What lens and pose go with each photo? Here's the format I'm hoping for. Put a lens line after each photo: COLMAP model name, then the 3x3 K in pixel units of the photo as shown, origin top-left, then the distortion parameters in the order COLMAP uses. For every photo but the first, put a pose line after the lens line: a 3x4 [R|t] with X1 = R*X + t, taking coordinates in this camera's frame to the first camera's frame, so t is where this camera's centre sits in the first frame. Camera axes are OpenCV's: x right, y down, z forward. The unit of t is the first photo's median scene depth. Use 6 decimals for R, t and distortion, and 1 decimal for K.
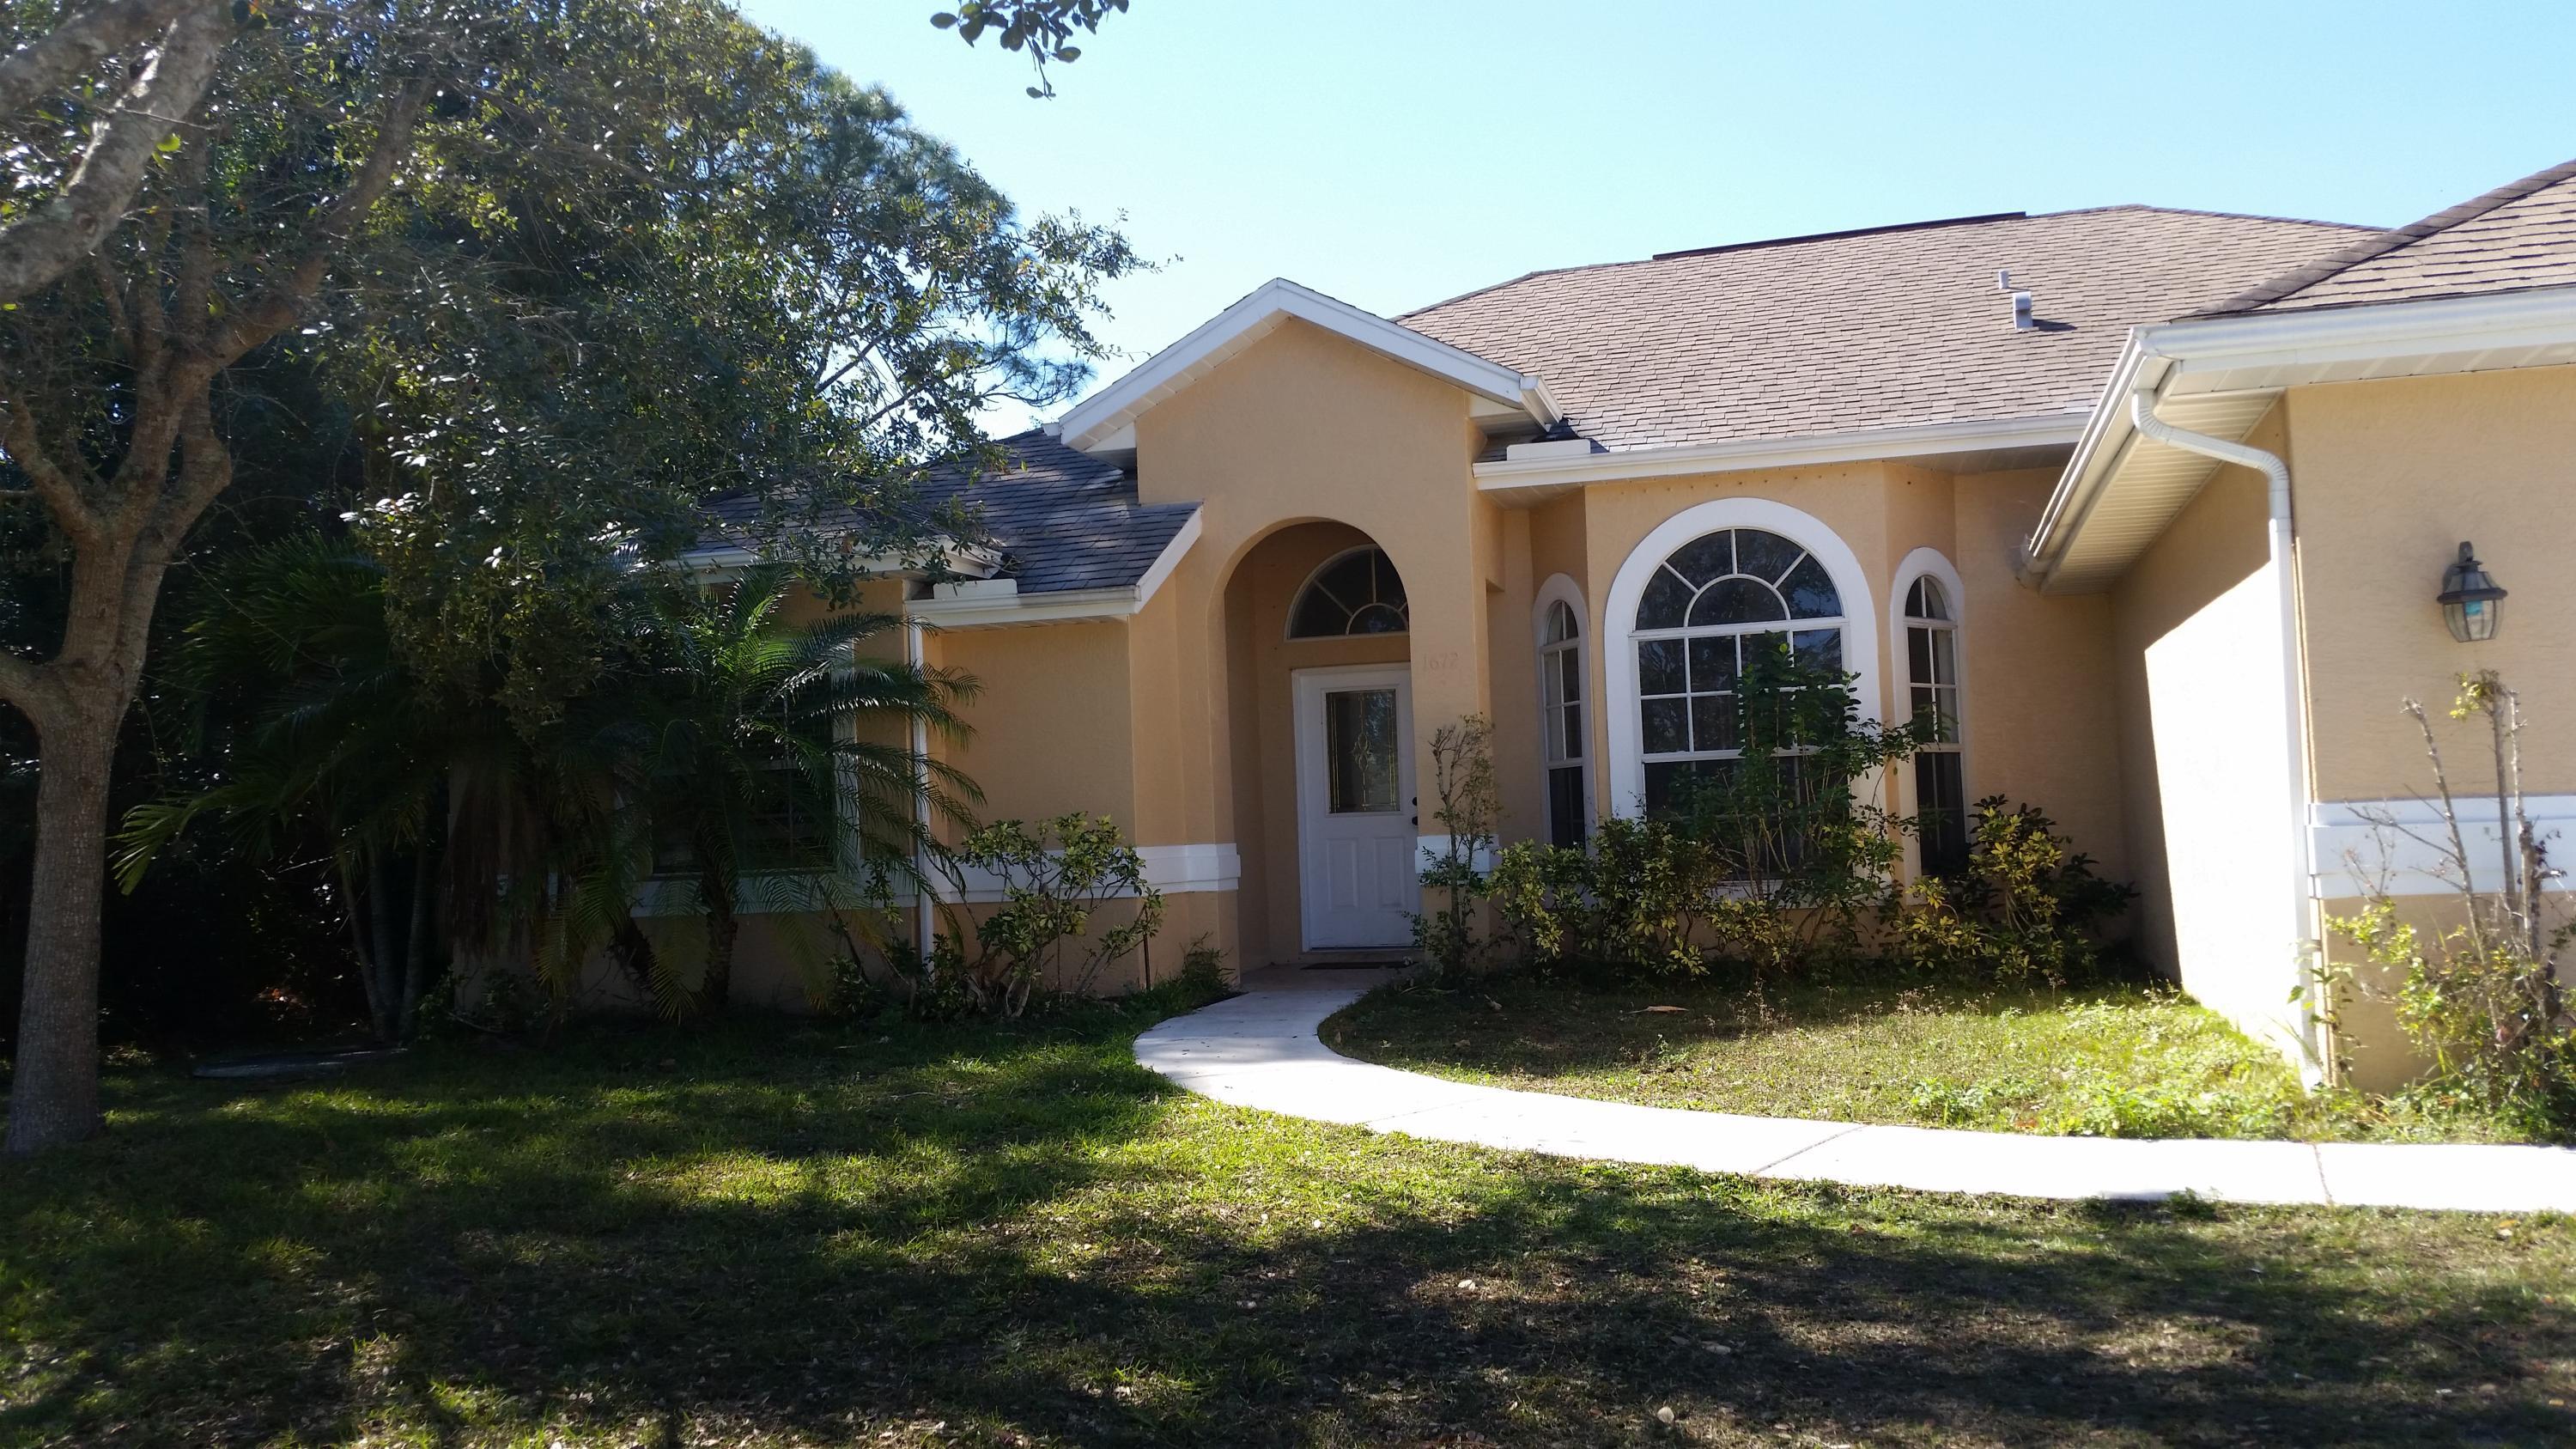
lens RADIAL K [[2003.7, 0, 1292.5], [0, 2003.7, 696.1], [0, 0, 1]] dist [0.070712, -0.177665]
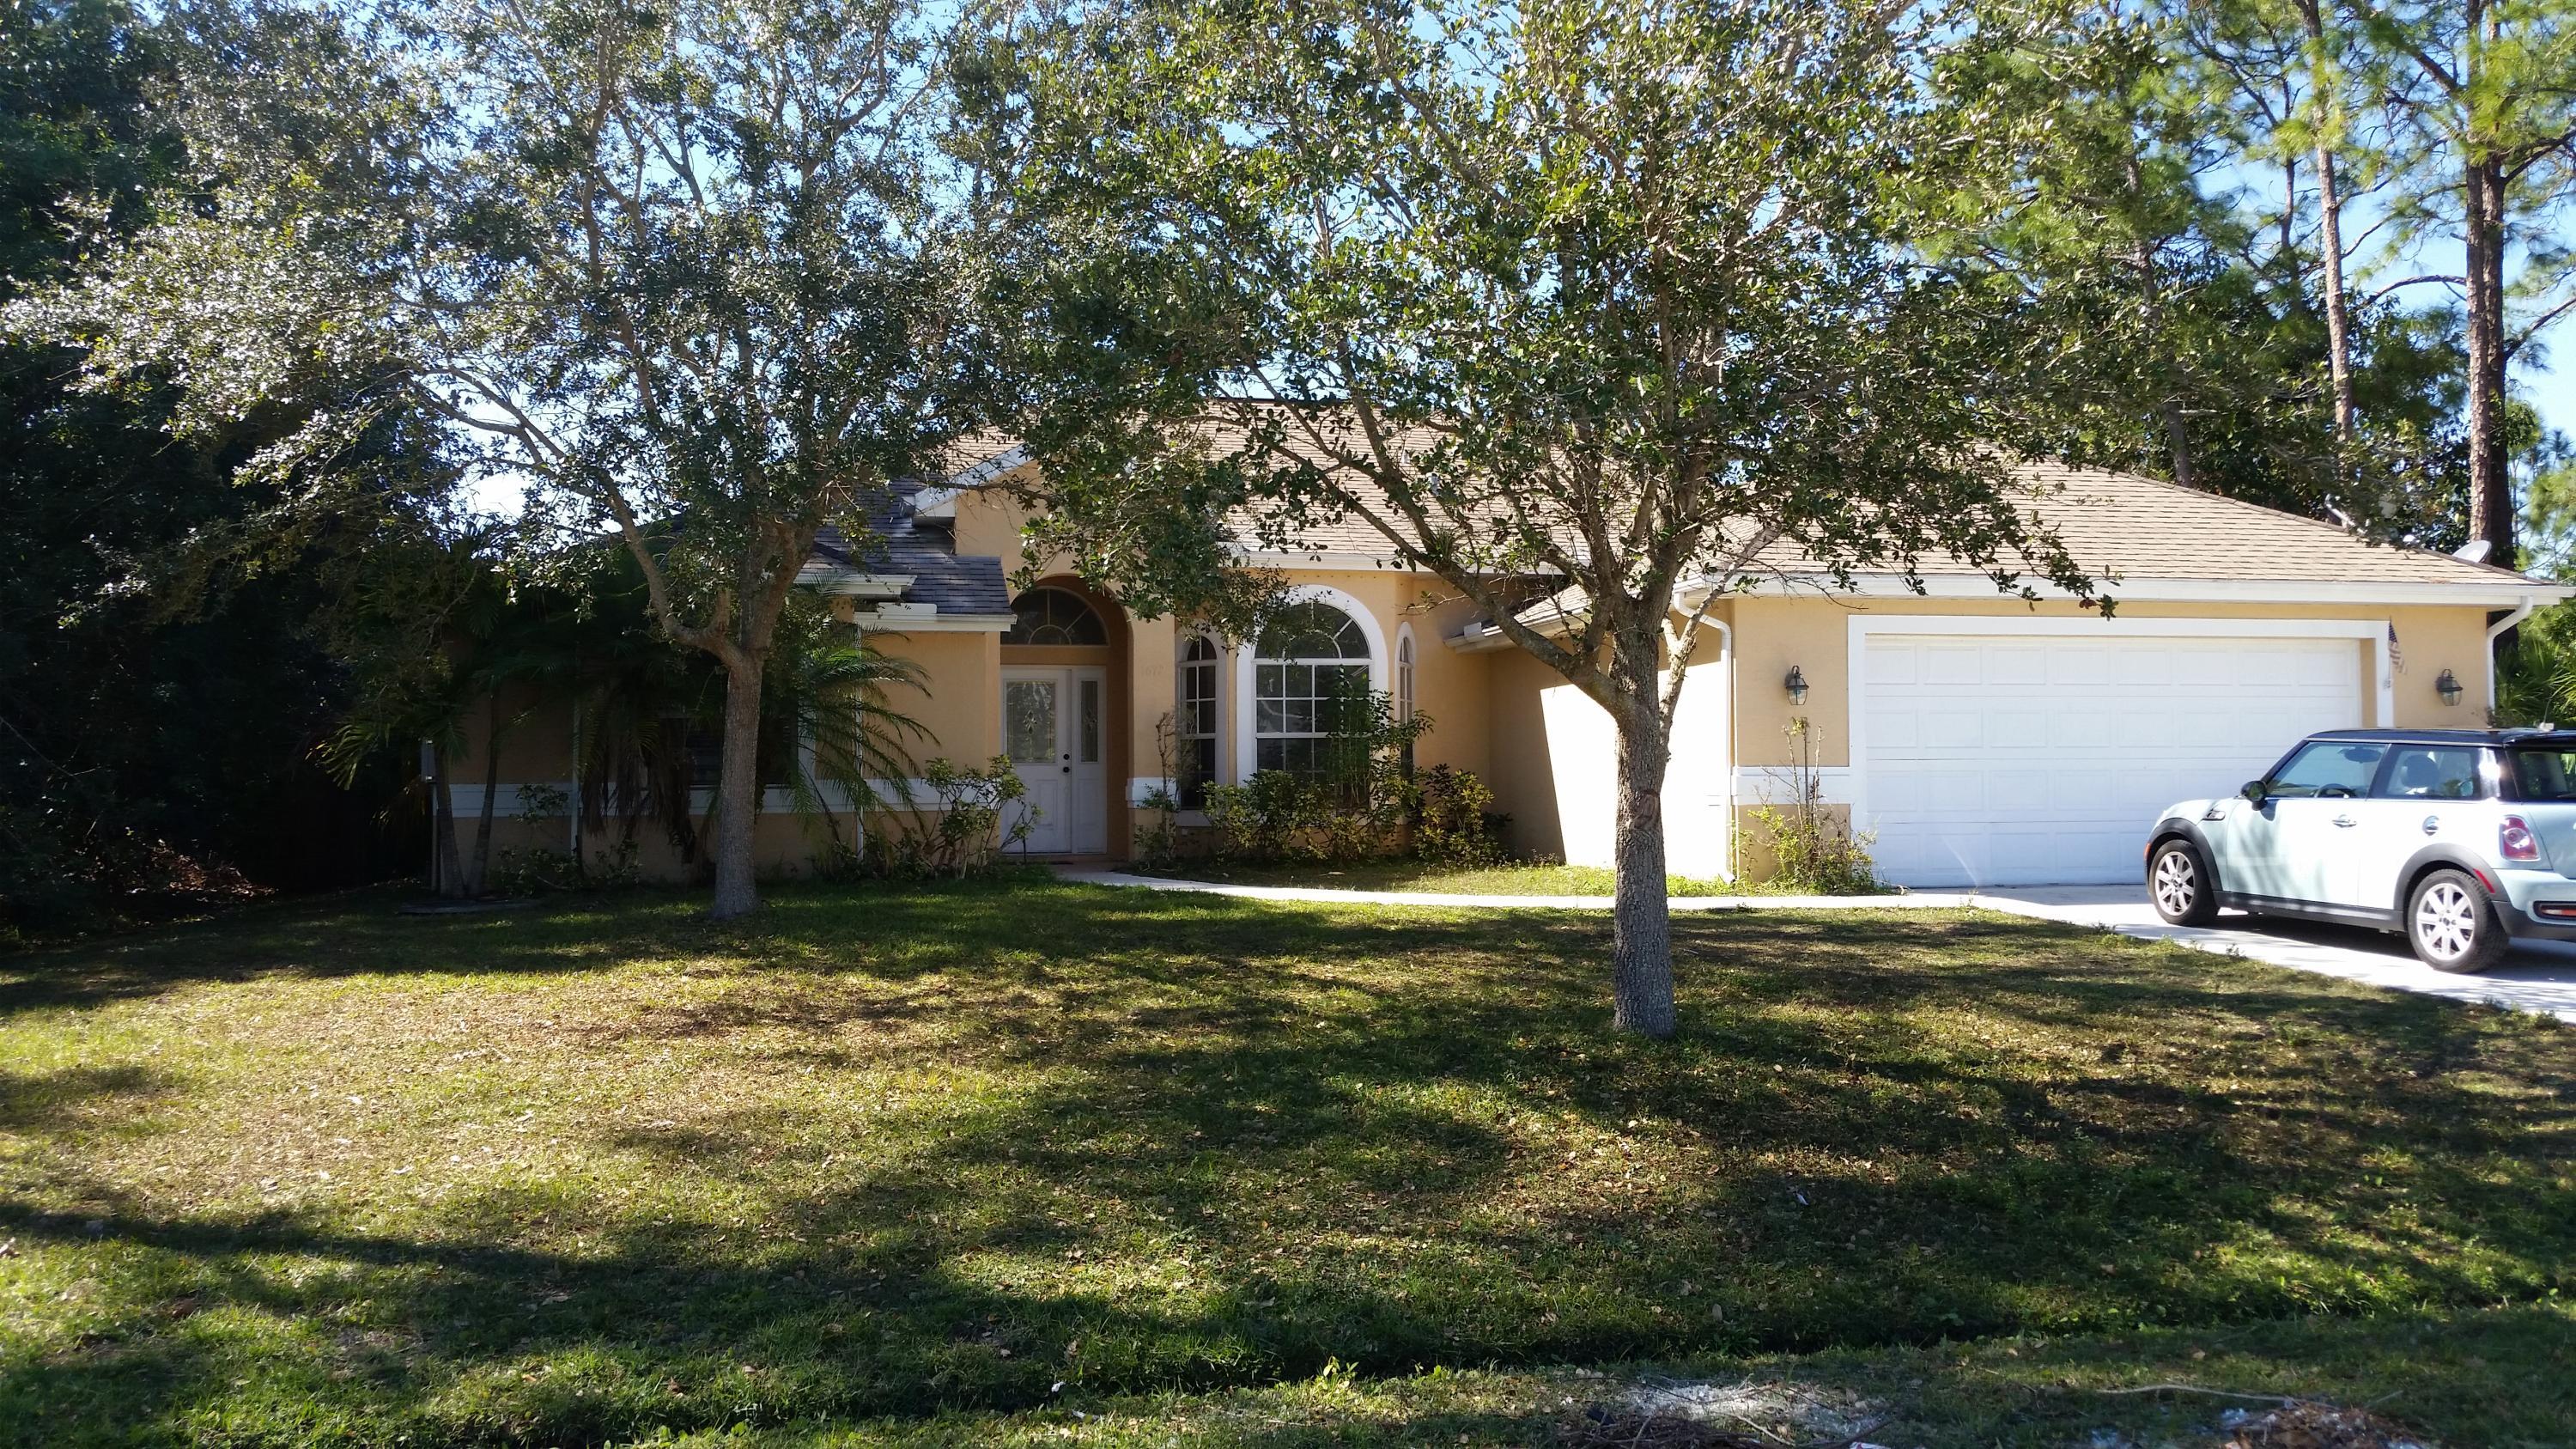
lens RADIAL K [[2040.8, 0, 1223.2], [0, 2040.8, 666.3], [0, 0, 1]] dist [0.082238, -0.206270]
pose [[0.877267, 0.056581, 0.476656, -1.197782], [-0.055308, 0.998329, -0.016714, 0.006736], [-0.476805, -0.011700, 0.878931, -0.867298]]
